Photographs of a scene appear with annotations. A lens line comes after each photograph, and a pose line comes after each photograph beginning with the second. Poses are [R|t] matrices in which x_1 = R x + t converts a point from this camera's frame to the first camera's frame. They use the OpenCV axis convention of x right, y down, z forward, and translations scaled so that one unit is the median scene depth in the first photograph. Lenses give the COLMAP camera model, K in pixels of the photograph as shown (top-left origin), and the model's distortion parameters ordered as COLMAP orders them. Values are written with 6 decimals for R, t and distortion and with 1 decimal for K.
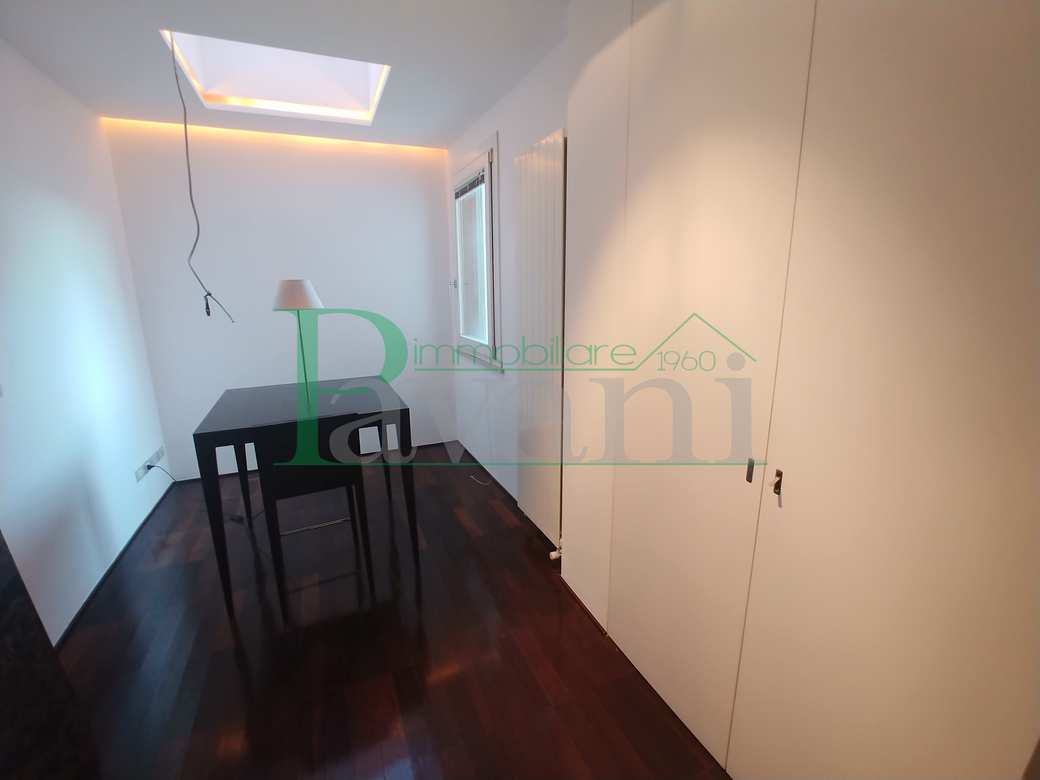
lens RADIAL K [[455.4, 0, 520.6], [0, 455.4, 387.4], [0, 0, 1]] dist [-0.030460, 0.007366]
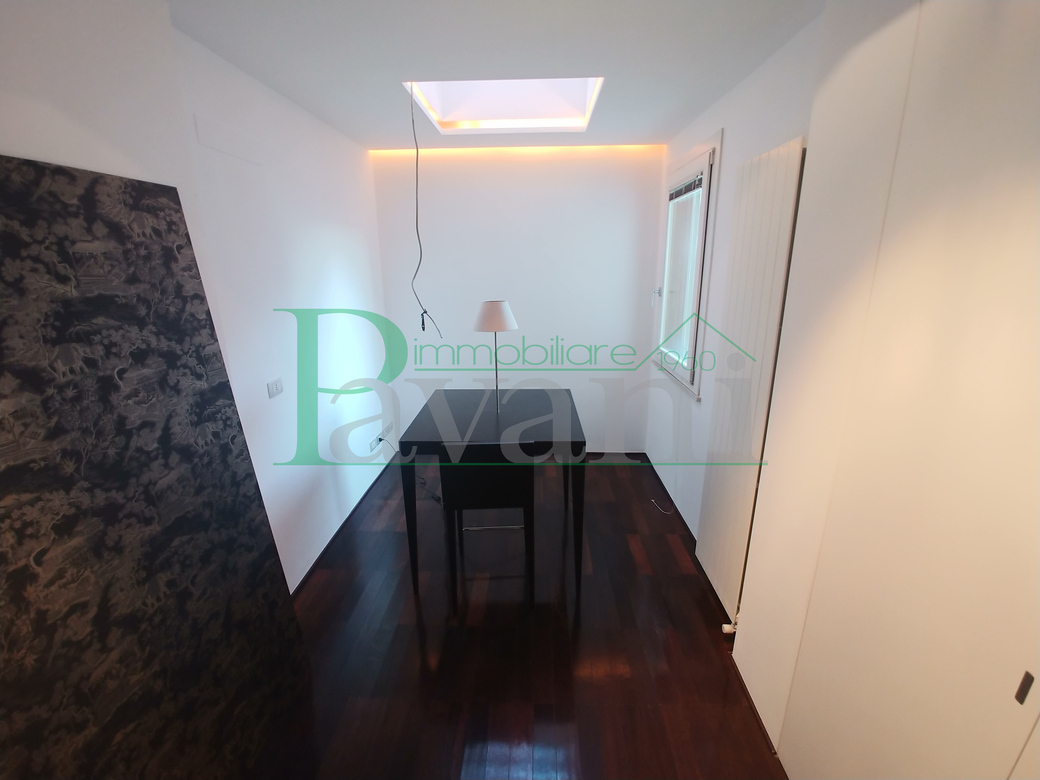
lens RADIAL K [[455.4, 0, 520.6], [0, 455.4, 387.4], [0, 0, 1]] dist [-0.030460, 0.007366]
pose [[0.896619, 0.121450, -0.425821, 0.026157], [-0.100107, 0.992350, 0.072245, -0.100747], [0.431338, -0.022149, 0.901919, 0.053618]]
